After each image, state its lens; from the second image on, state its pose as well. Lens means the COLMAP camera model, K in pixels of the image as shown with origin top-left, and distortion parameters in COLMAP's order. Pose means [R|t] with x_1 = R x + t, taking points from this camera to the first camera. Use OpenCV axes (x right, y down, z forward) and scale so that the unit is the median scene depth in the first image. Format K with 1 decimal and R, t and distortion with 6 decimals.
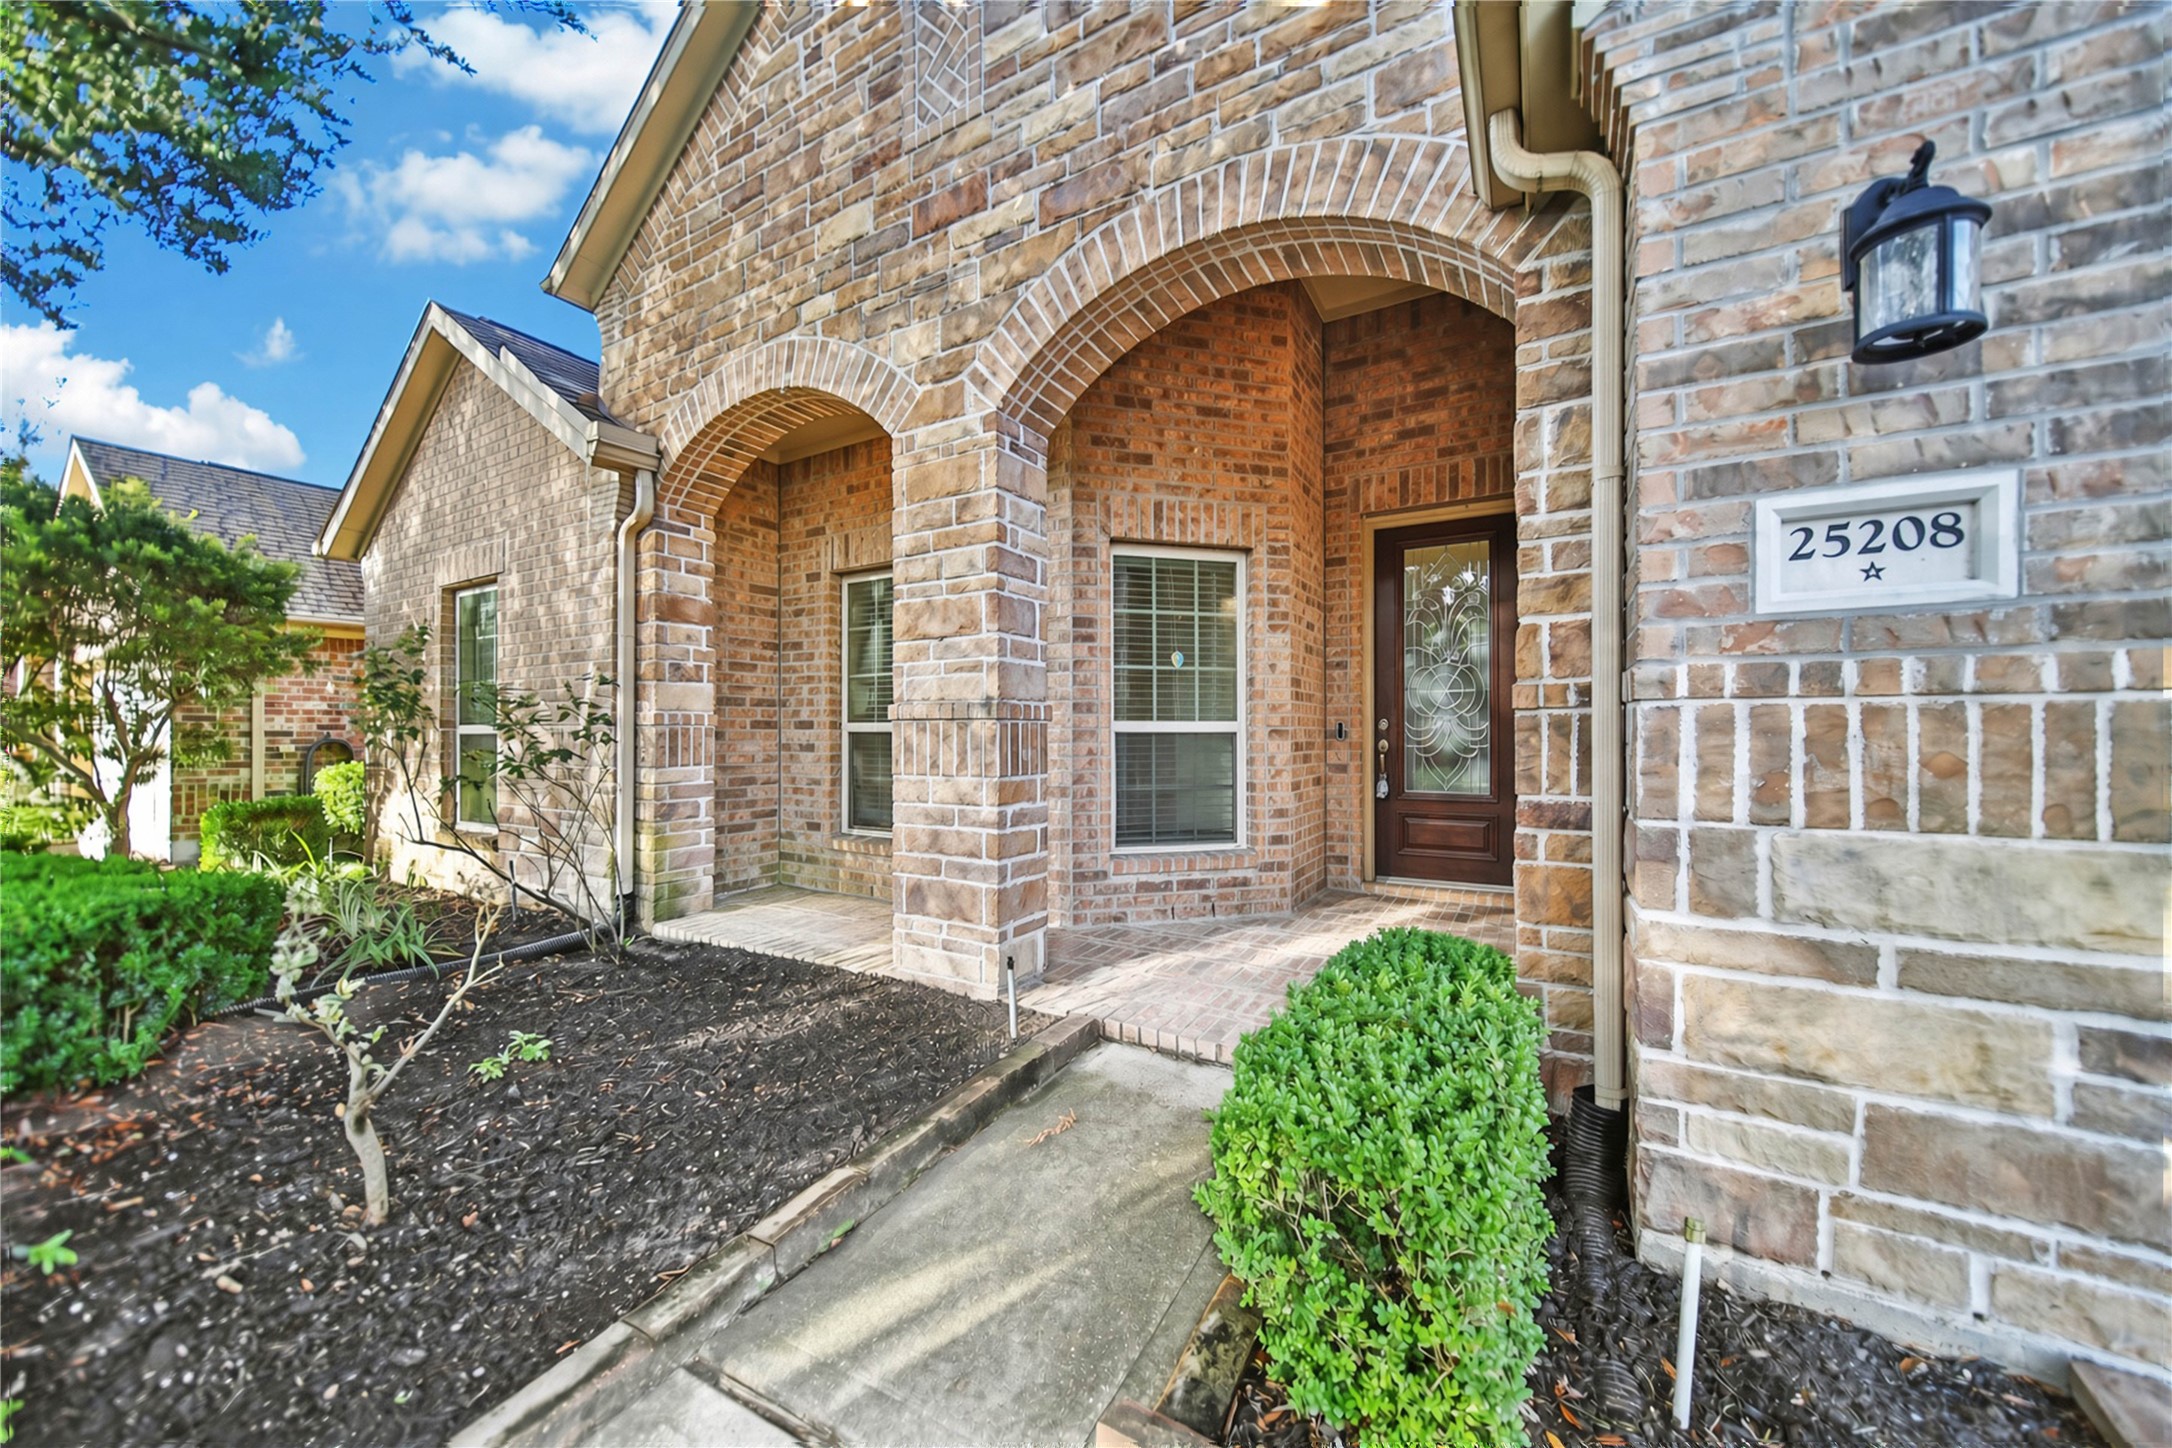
lens RADIAL K [[775.5, 0, 1093.6], [0, 775.5, 736.3], [0, 0, 1]] dist [0.001132, -0.001622]
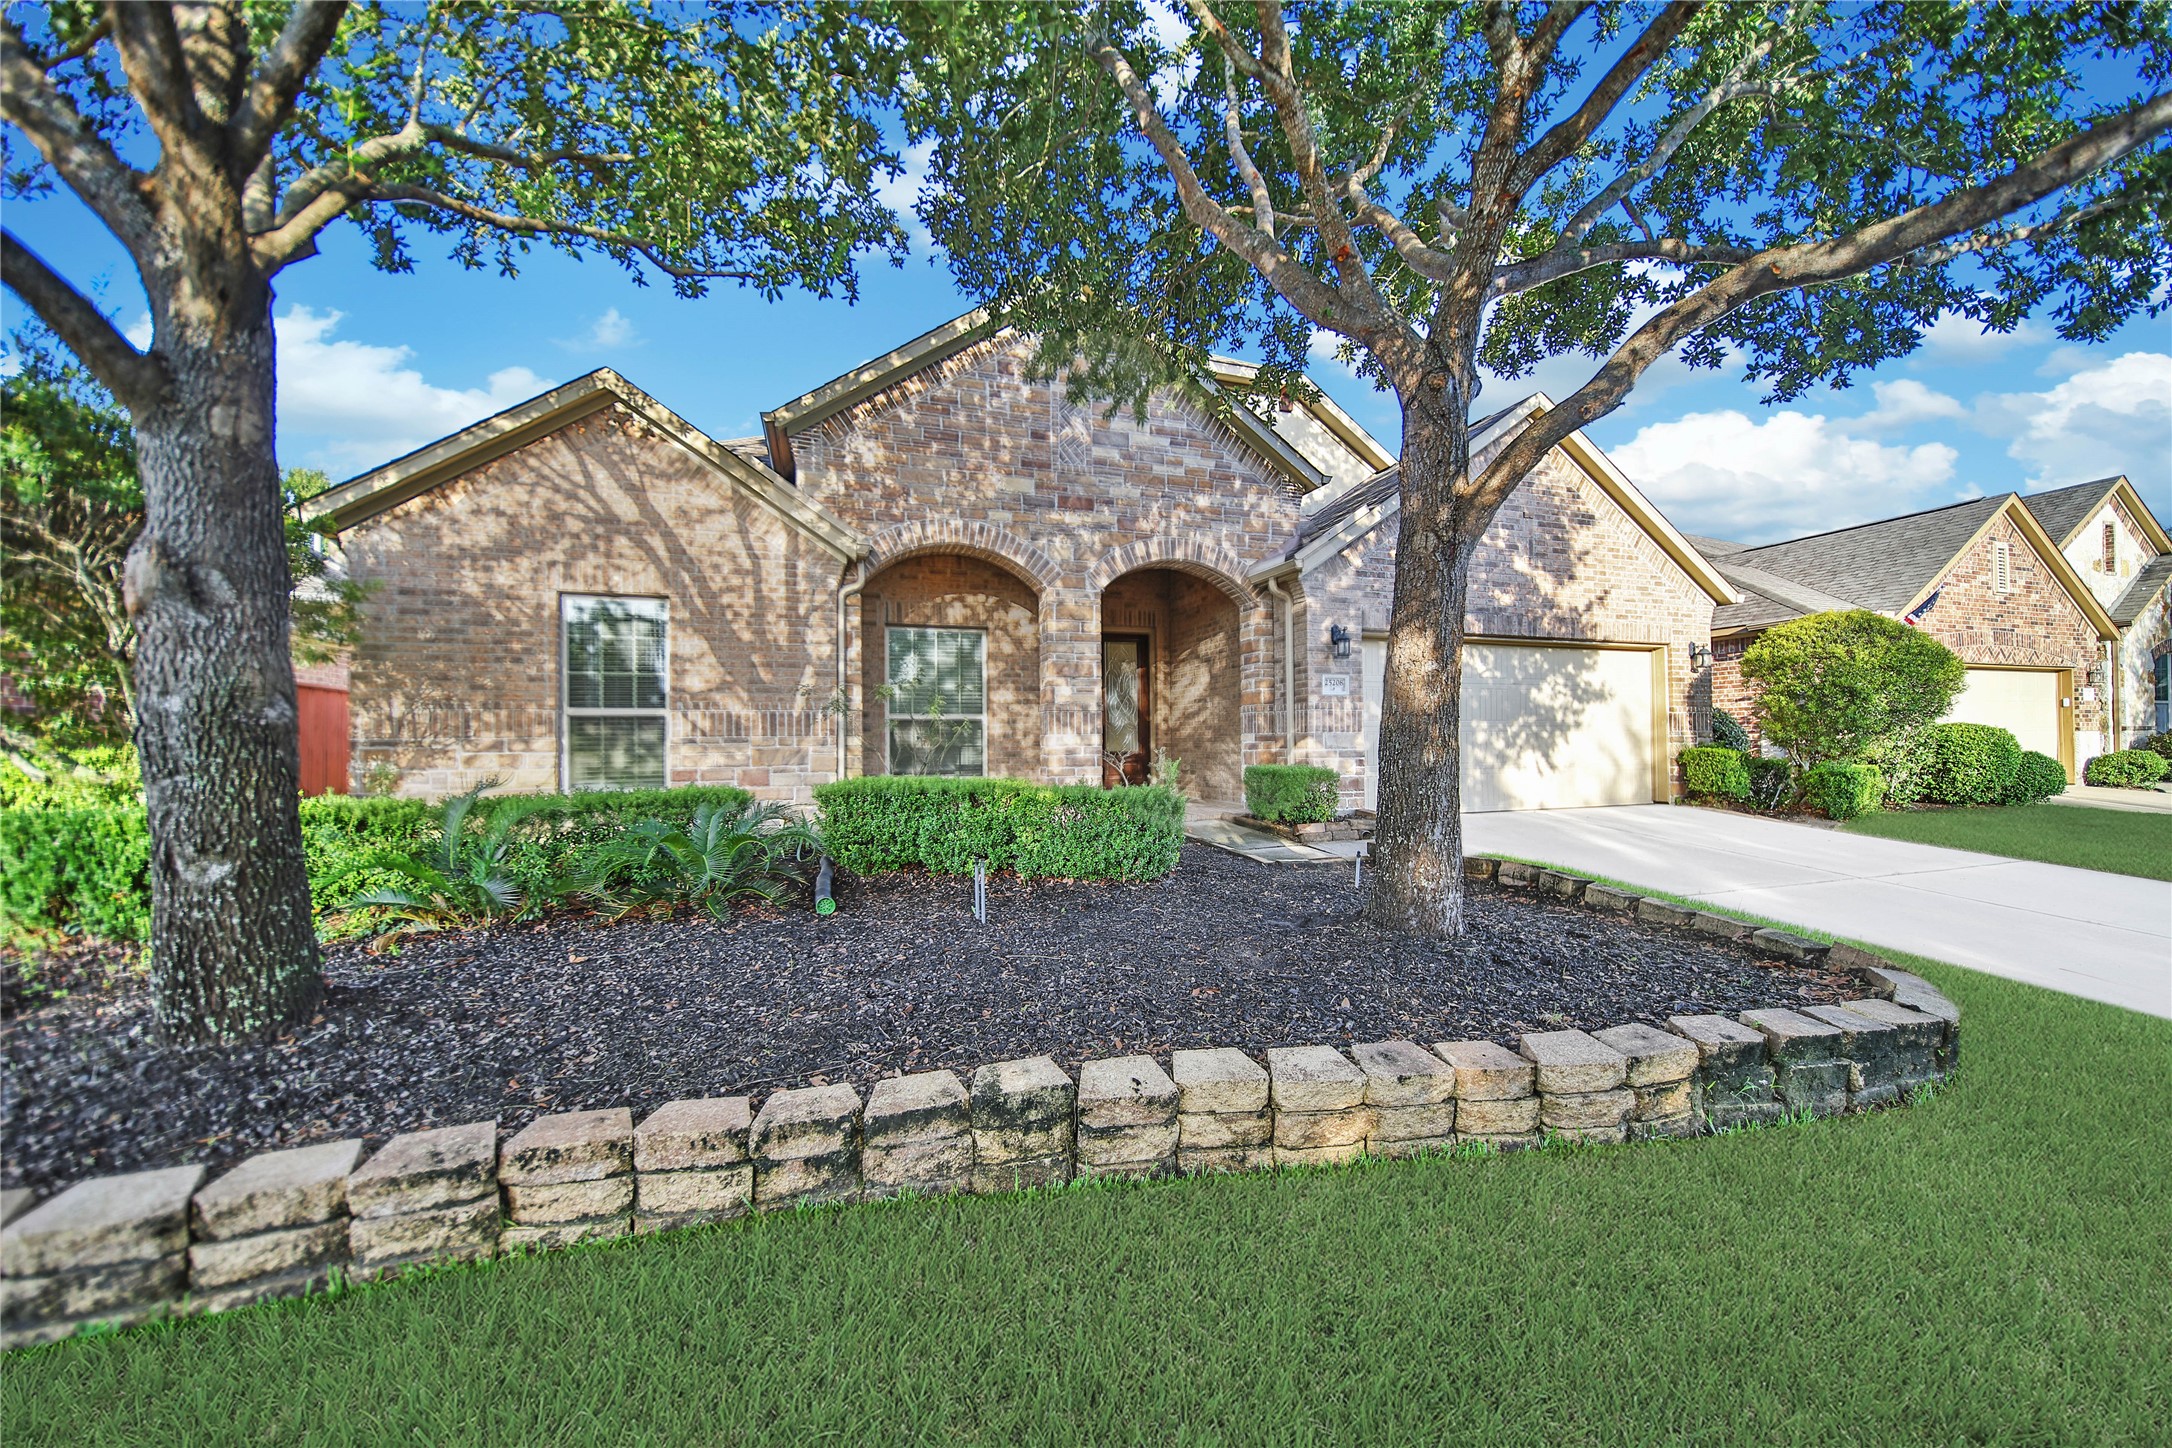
lens RADIAL K [[775.5, 0, 1093.6], [0, 775.5, 736.3], [0, 0, 1]] dist [0.001132, -0.001622]
pose [[0.674740, 0.007201, 0.738020, -1.694210], [0.013581, 0.999662, -0.022170, 0.099000], [-0.737930, 0.024982, 0.674414, -0.592575]]
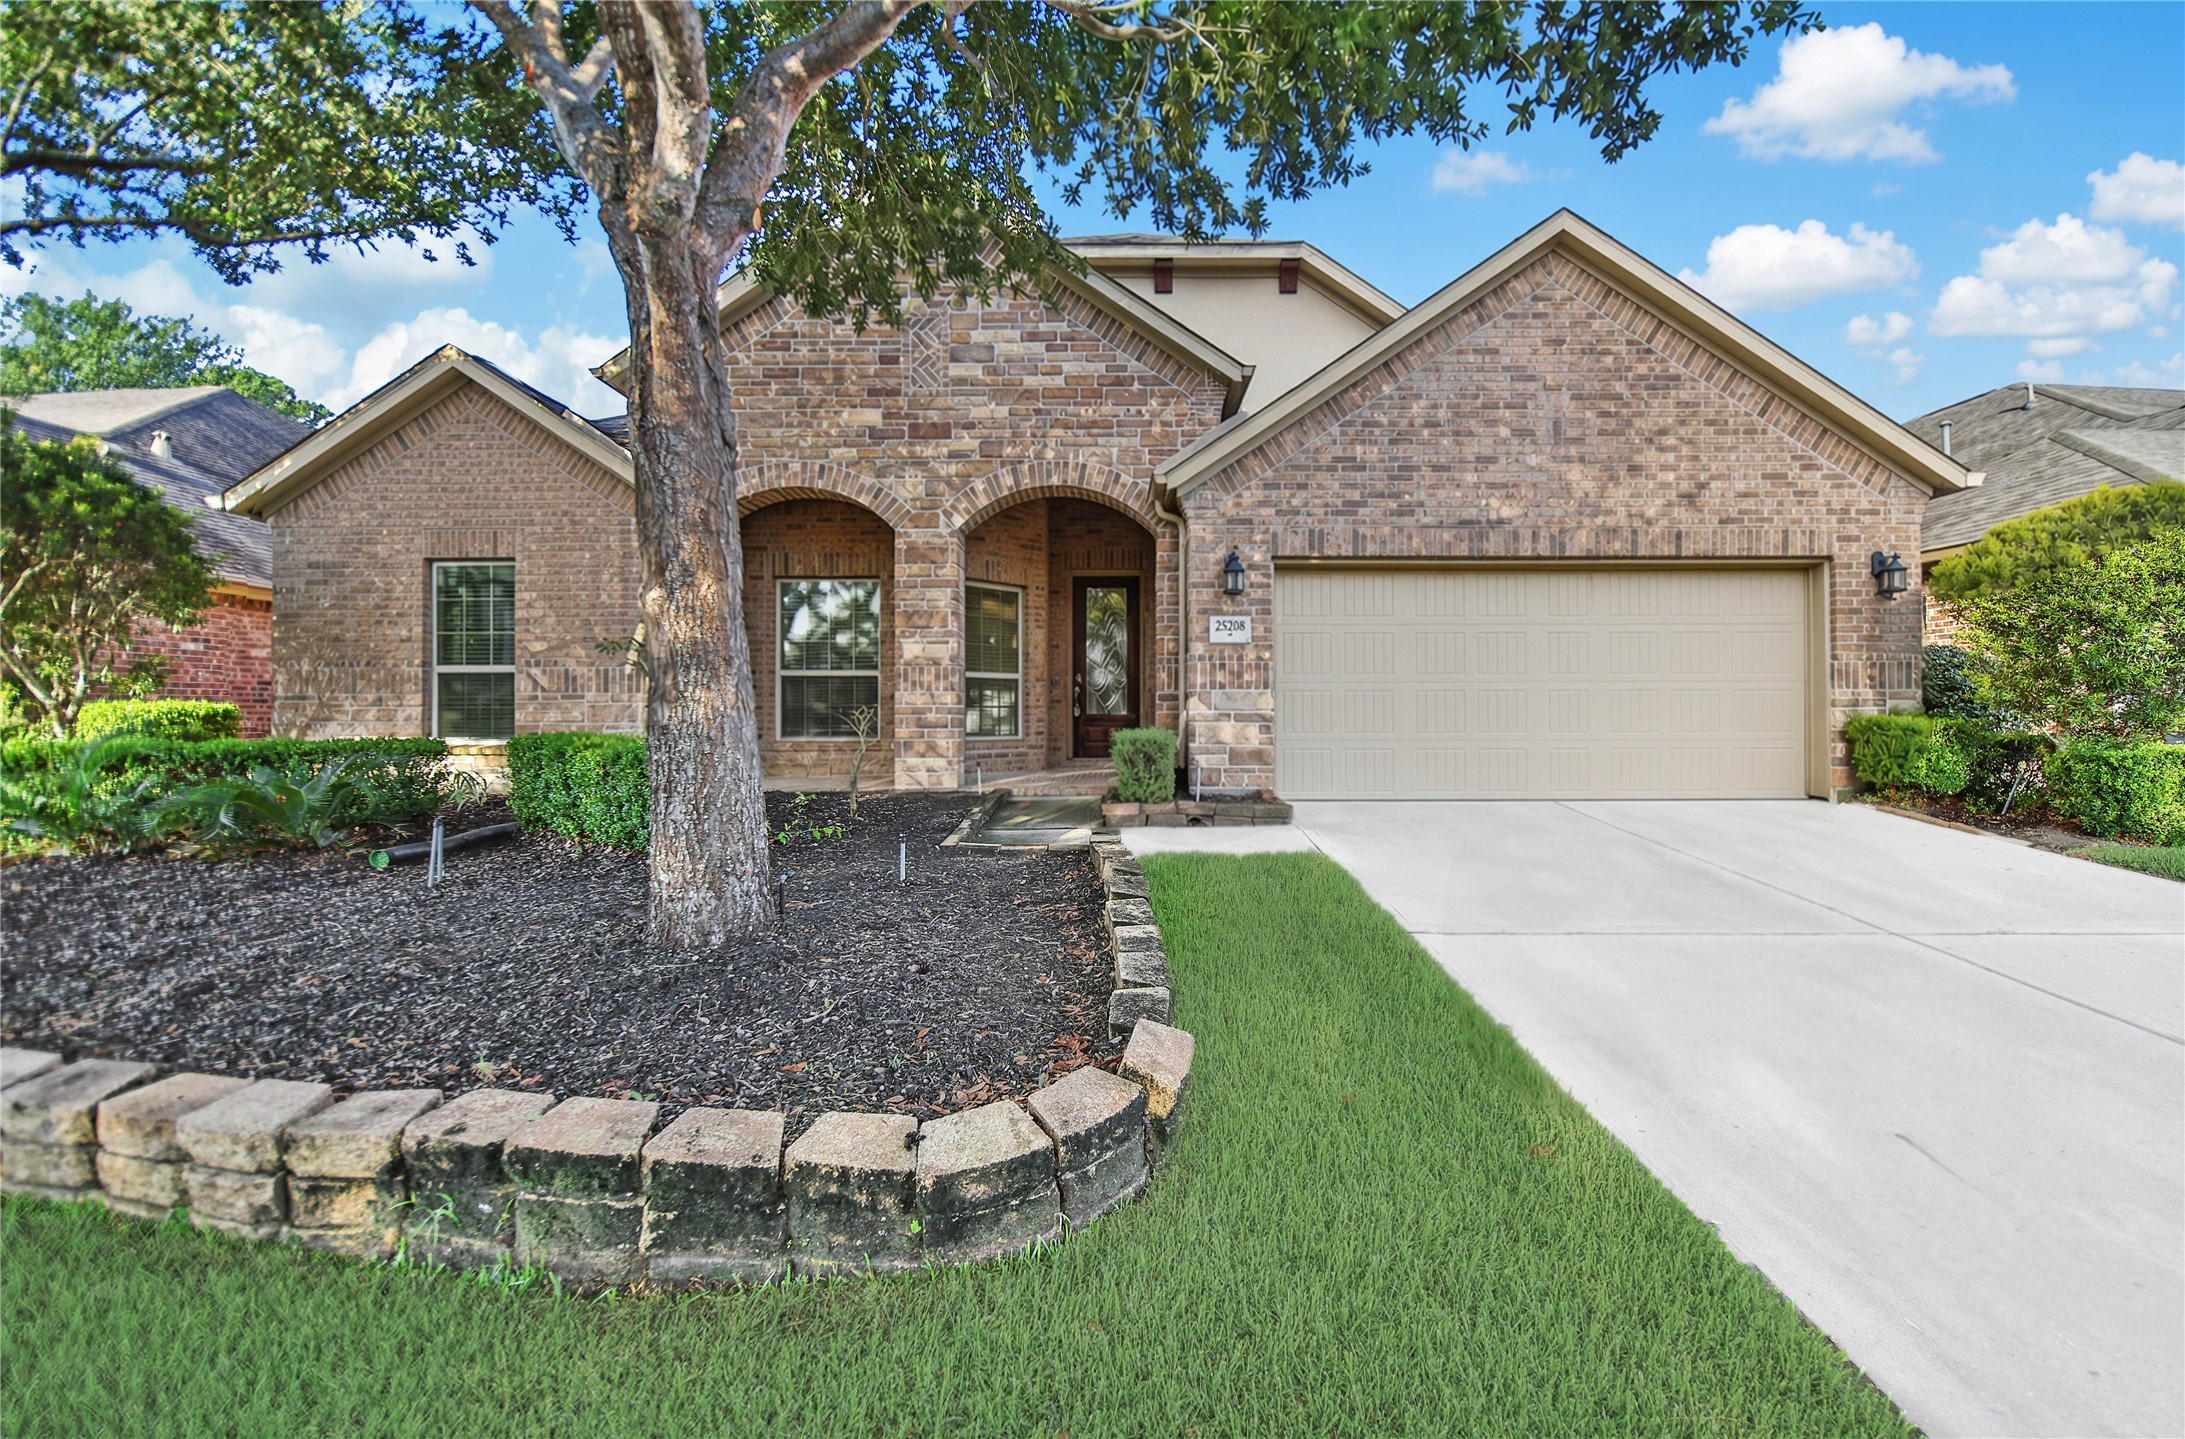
lens RADIAL K [[844.2, 0, 1092.5], [0, 844.2, 719.5], [0, 0, 1]] dist [0.001608, 0.000298]
pose [[0.876557, -0.004114, 0.481280, -0.804346], [0.001010, 0.999977, 0.006708, 0.099371], [-0.481297, -0.005394, 0.876541, -1.129658]]
